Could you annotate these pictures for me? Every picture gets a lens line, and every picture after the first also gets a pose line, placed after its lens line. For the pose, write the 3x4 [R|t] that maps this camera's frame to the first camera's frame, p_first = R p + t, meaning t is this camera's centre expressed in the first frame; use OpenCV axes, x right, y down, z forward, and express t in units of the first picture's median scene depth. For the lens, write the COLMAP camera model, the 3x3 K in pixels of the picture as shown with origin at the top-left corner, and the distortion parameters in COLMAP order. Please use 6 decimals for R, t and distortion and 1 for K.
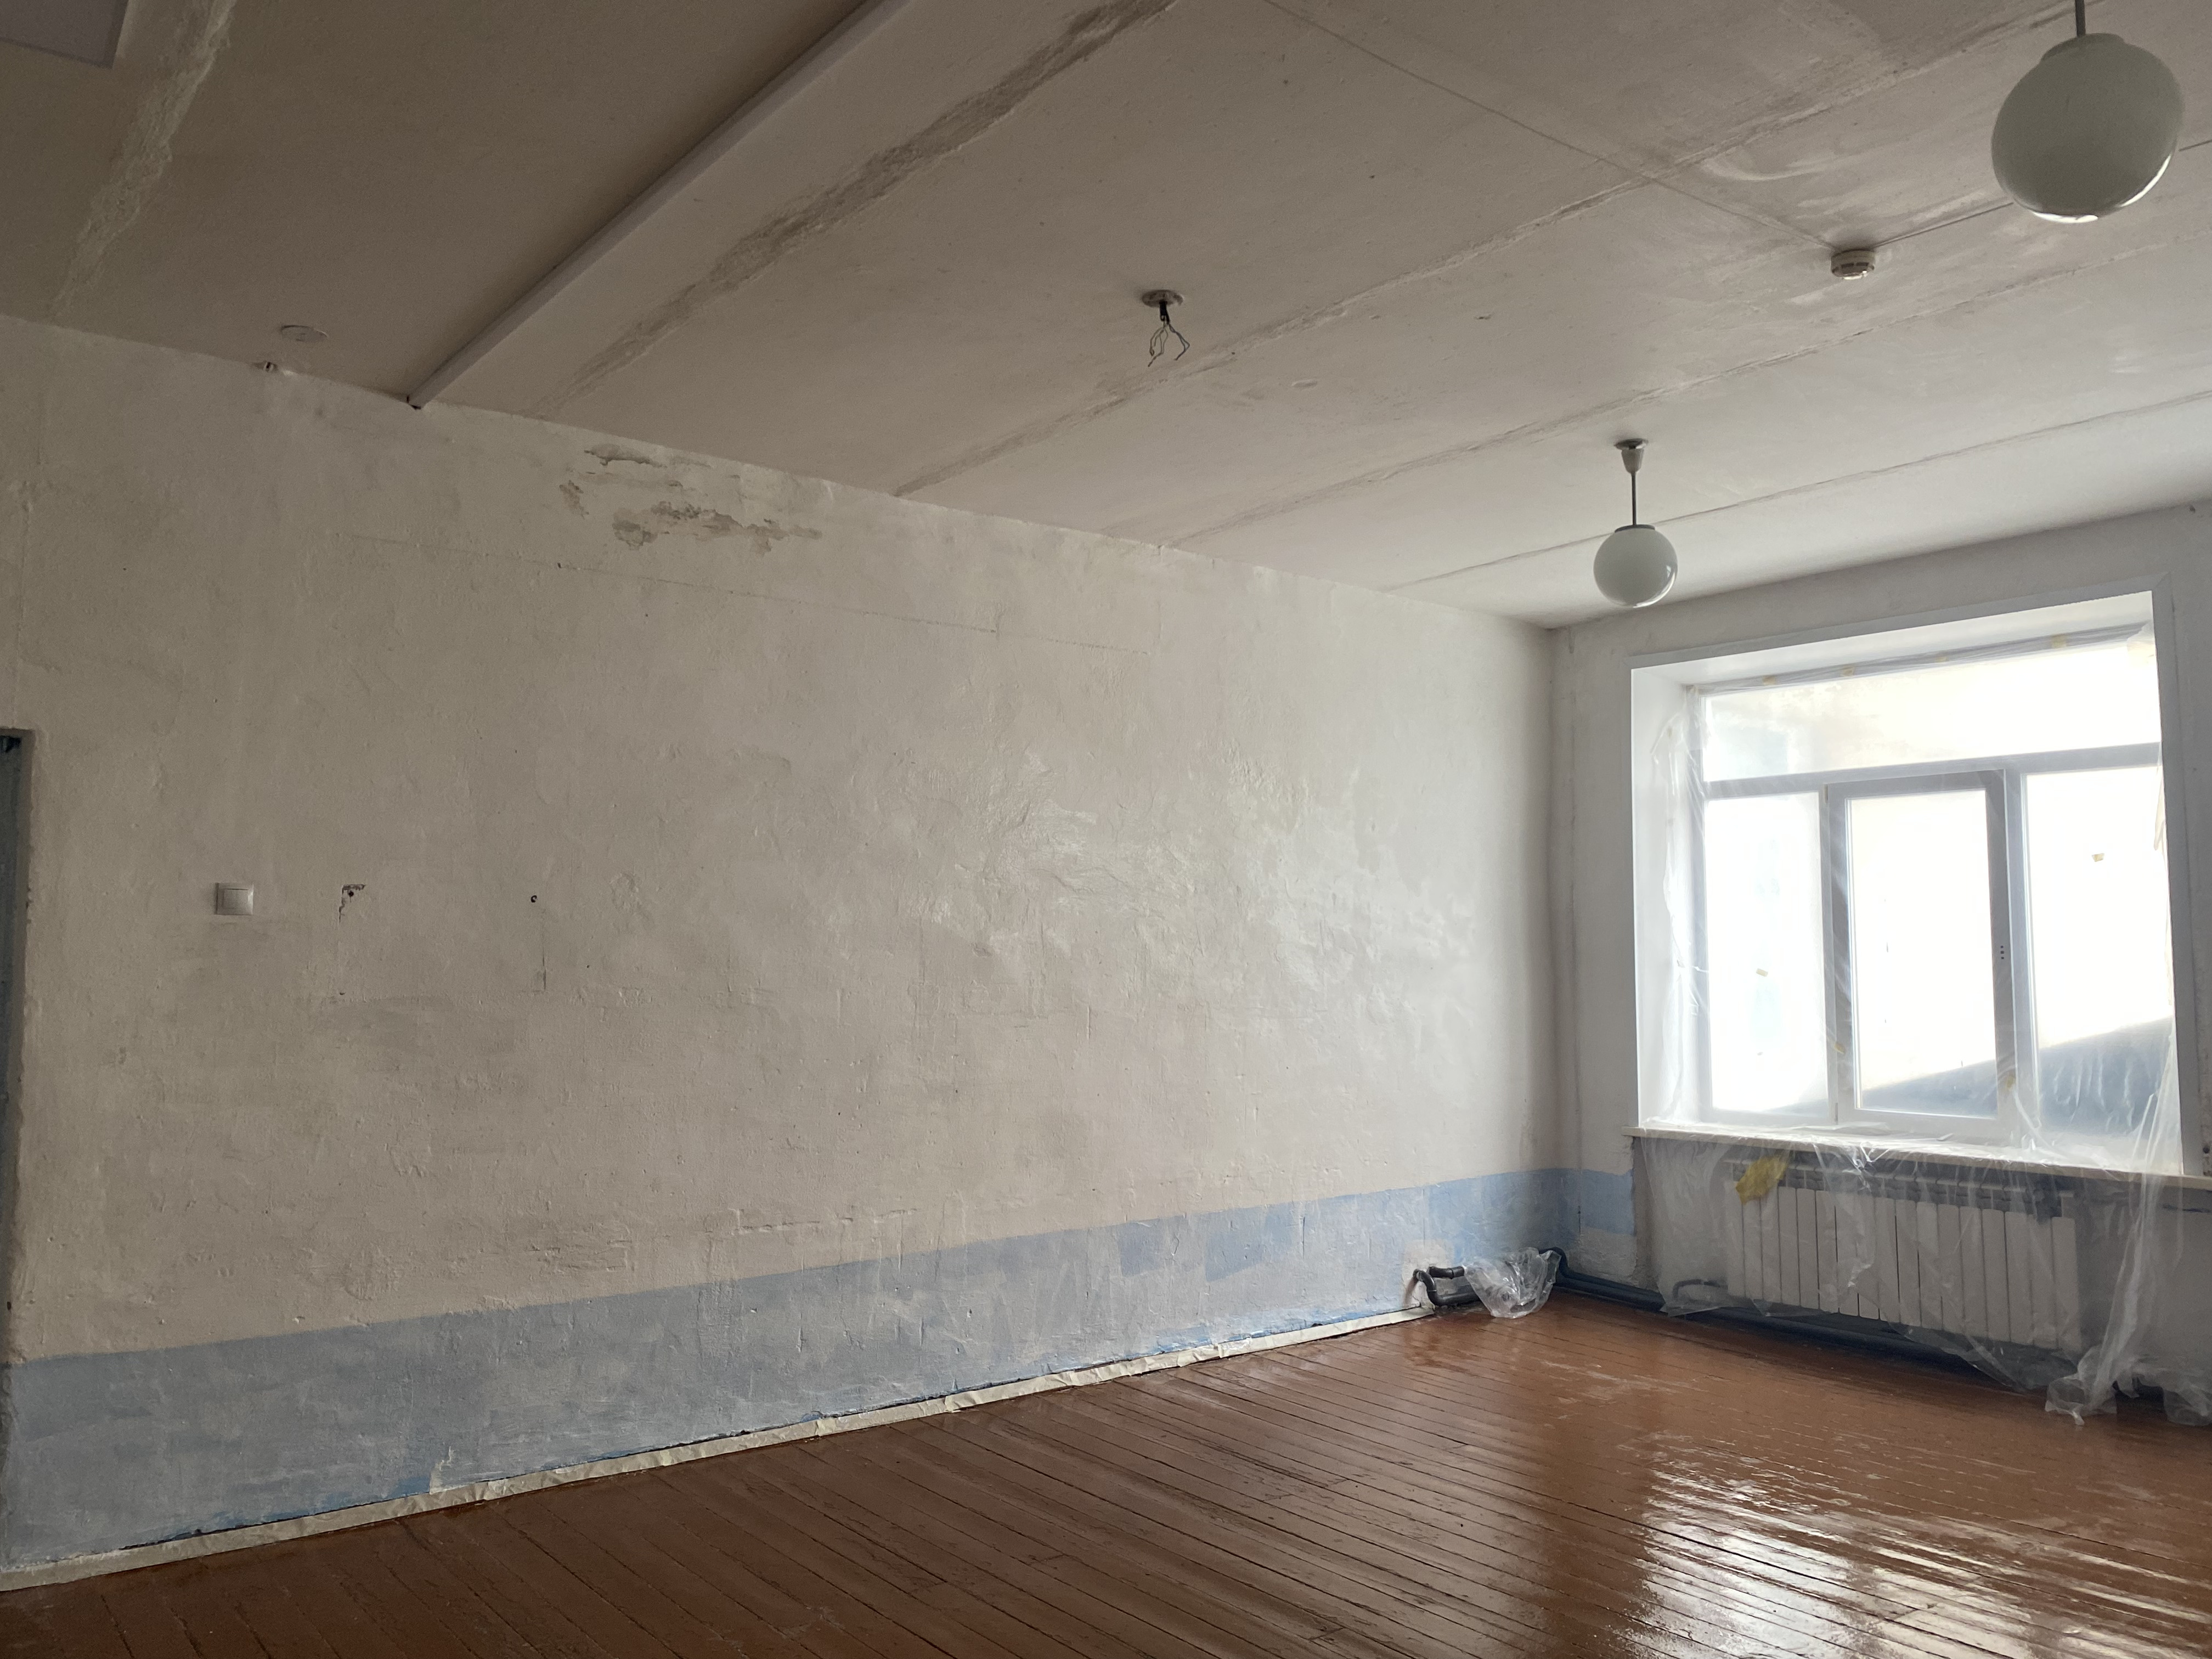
lens RADIAL K [[1674.0, 0, 1101.0], [0, 1674.0, 820.0], [0, 0, 1]] dist [0.007932, -0.001603]
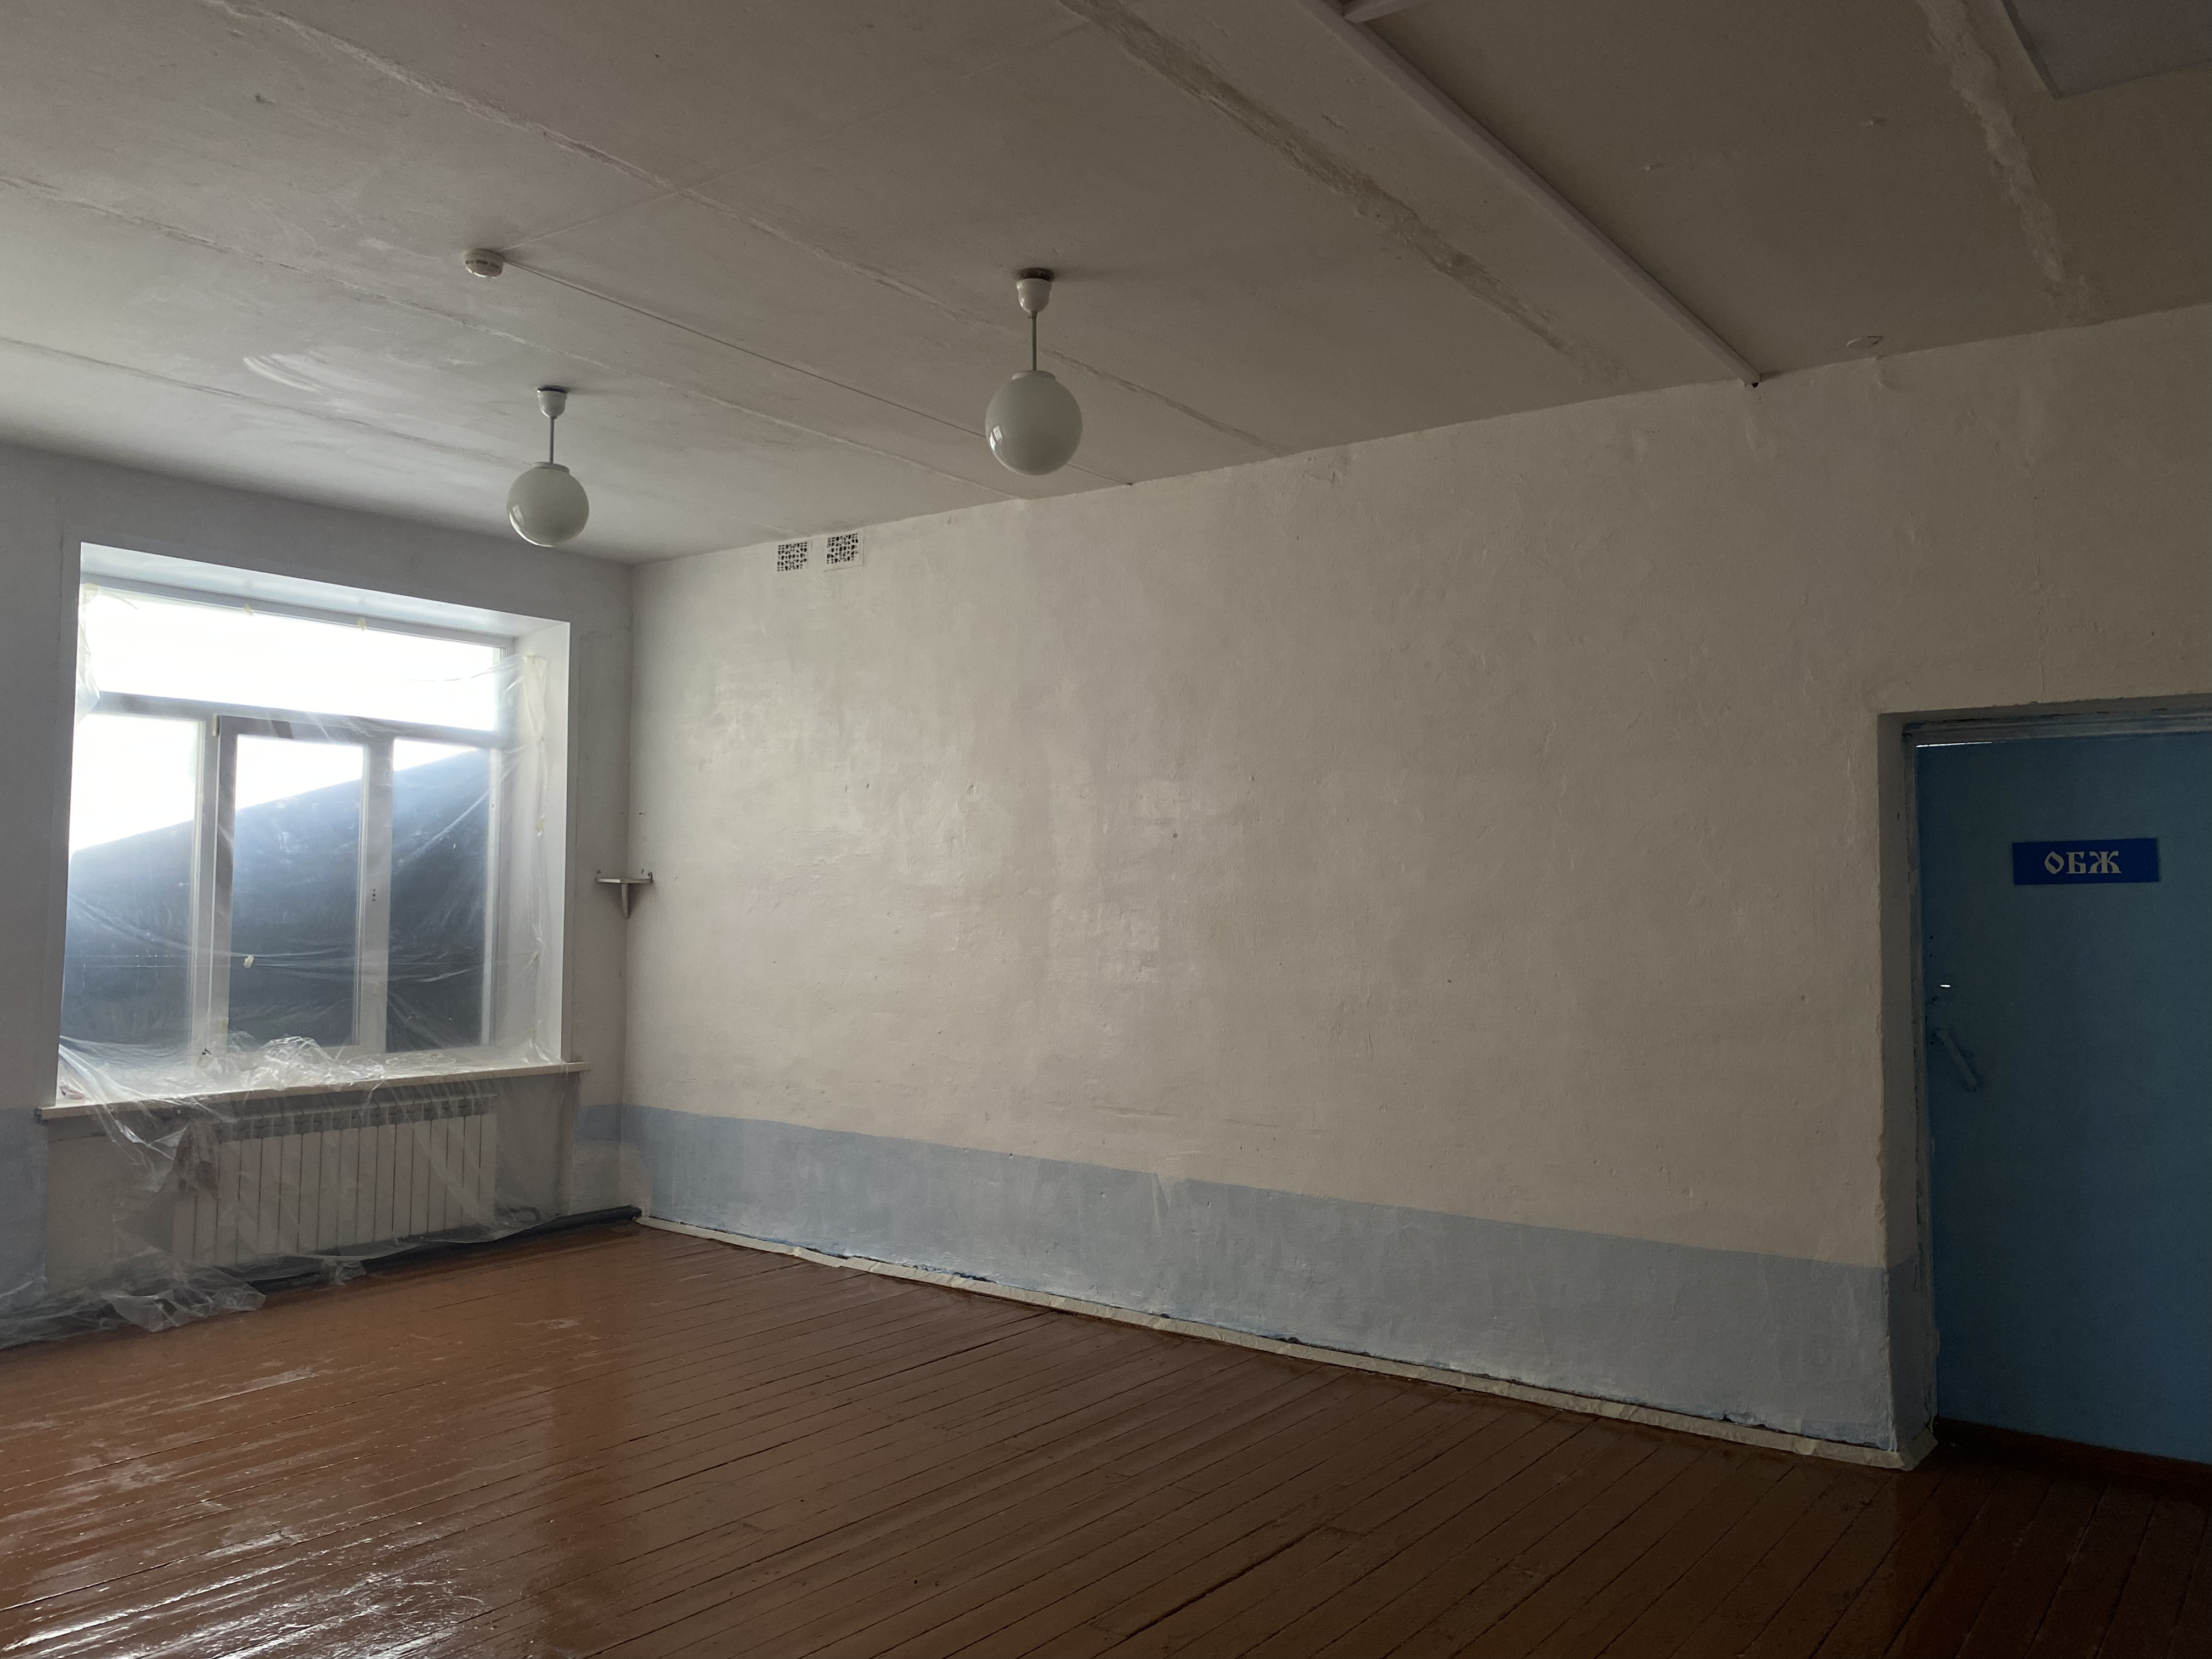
lens RADIAL K [[1674.0, 0, 1091.3], [0, 1674.0, 826.7], [0, 0, 1]] dist [0.007932, -0.001603]
pose [[-0.244255, 0.042783, 0.968767, -0.633563], [-0.084343, 0.994303, -0.065176, 0.064380], [-0.966036, -0.097628, -0.239255, 0.785009]]
